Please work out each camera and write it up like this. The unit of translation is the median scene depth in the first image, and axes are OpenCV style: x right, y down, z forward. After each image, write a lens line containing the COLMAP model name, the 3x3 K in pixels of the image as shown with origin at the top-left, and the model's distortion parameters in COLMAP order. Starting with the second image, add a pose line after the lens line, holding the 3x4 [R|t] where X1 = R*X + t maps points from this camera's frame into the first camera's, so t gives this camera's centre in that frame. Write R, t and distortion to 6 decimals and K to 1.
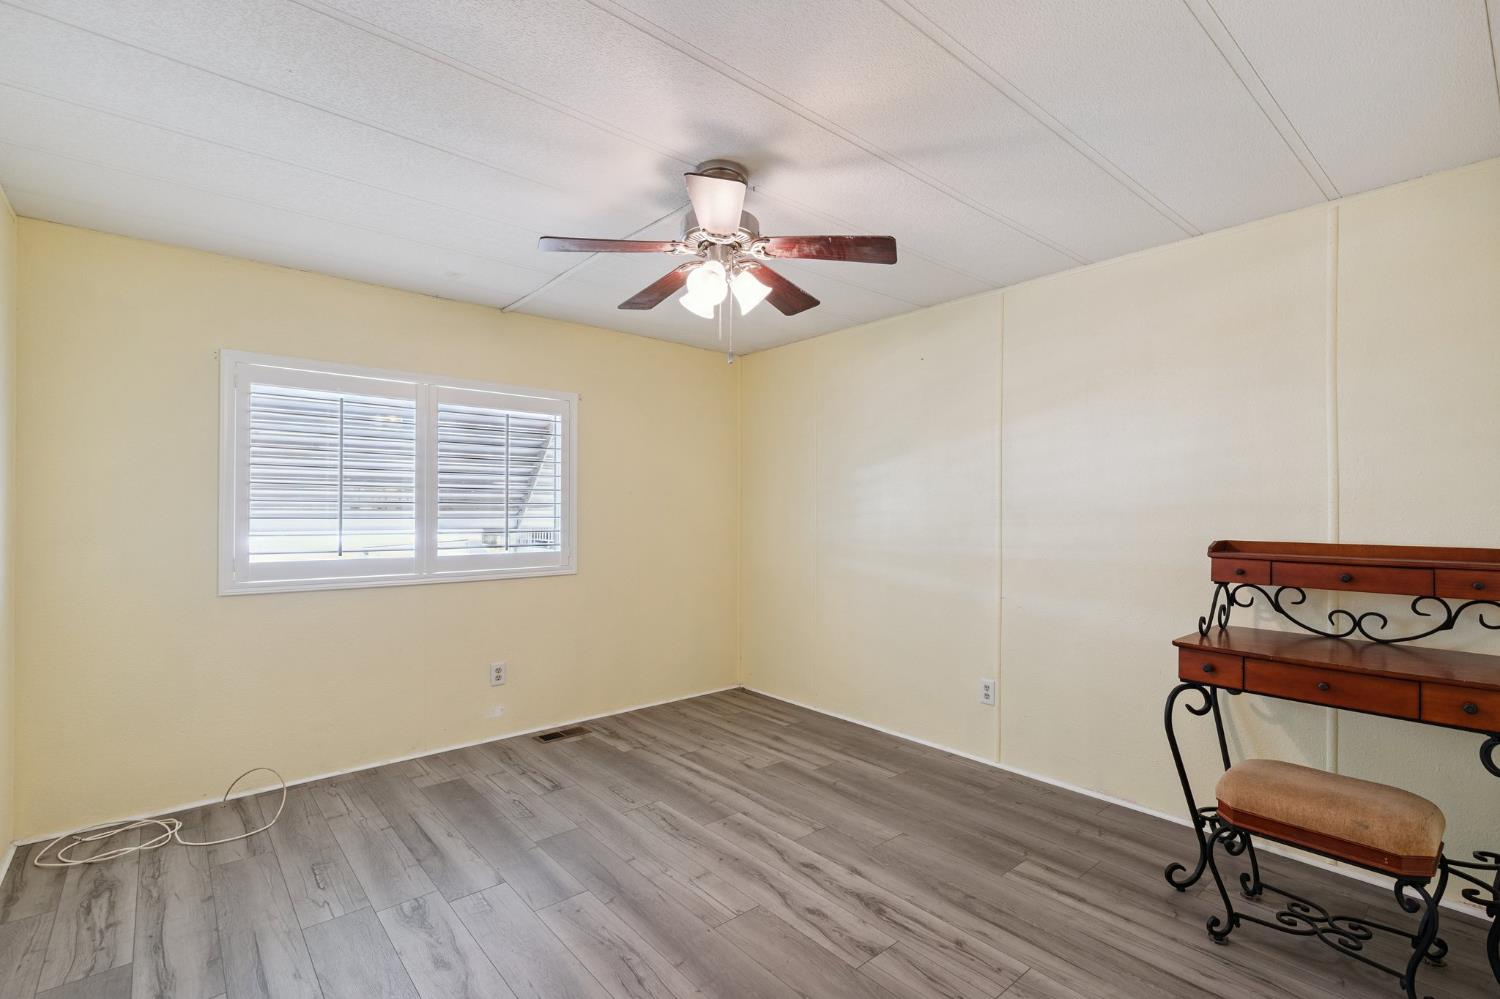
lens RADIAL K [[684.8, 0, 752.5], [0, 684.8, 507.3], [0, 0, 1]] dist [0.008297, -0.001460]
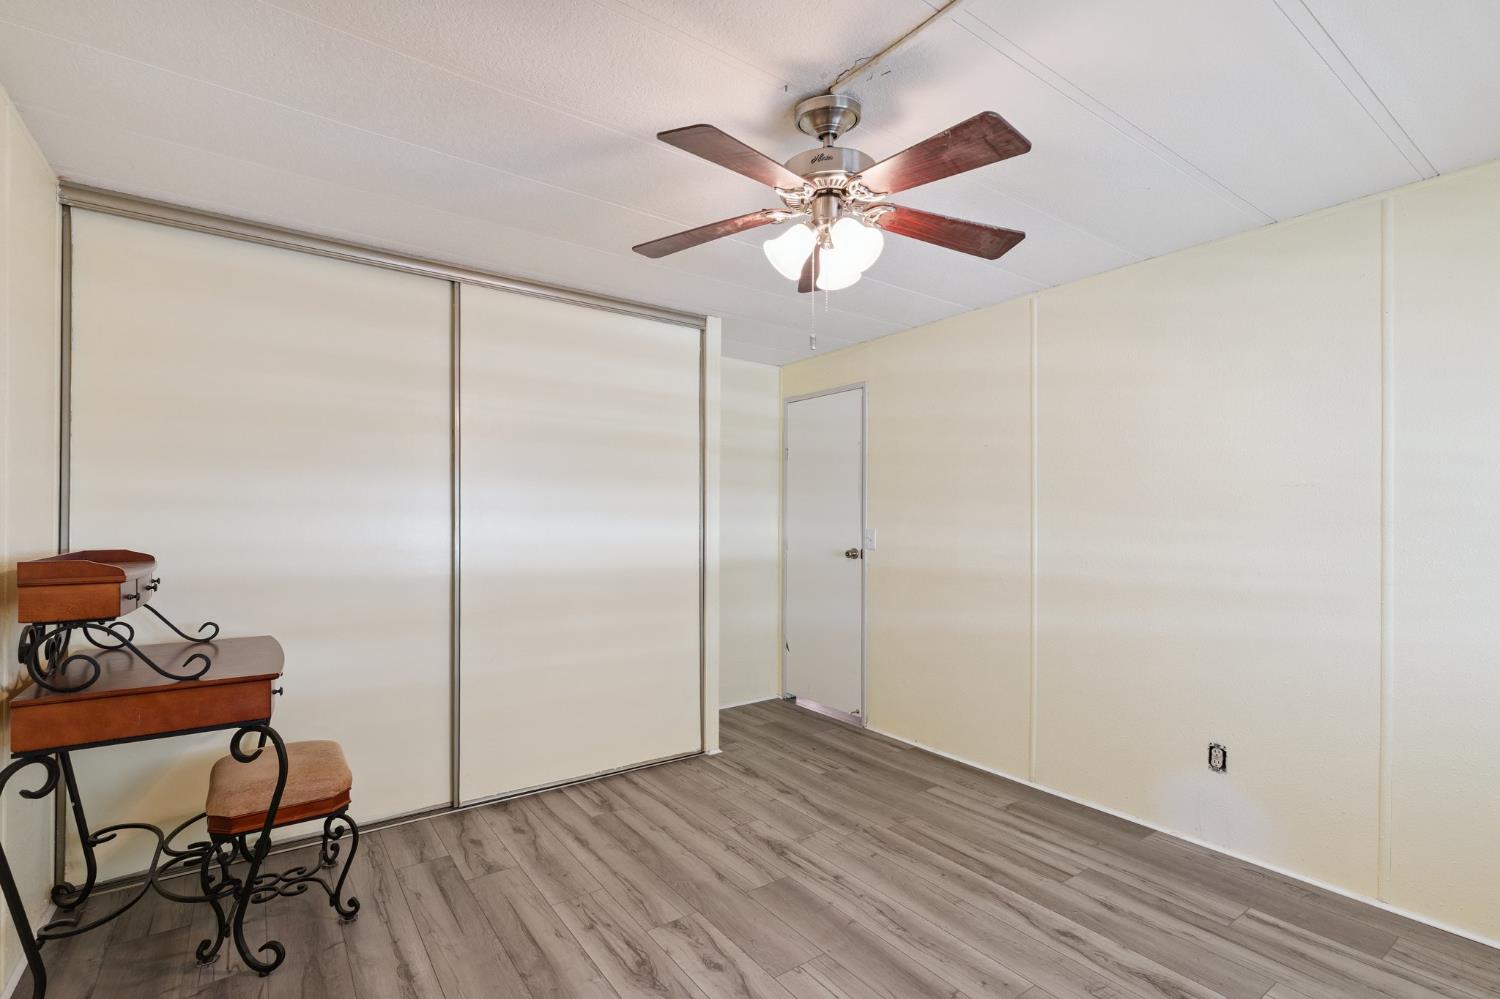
lens RADIAL K [[684.8, 0, 752.5], [0, 684.8, 507.3], [0, 0, 1]] dist [0.008297, -0.001460]
pose [[-0.996401, -0.005166, 0.084610, -0.033772], [-0.007126, 0.999713, -0.022874, 0.007550], [-0.084467, -0.023395, -0.996152, 1.967558]]
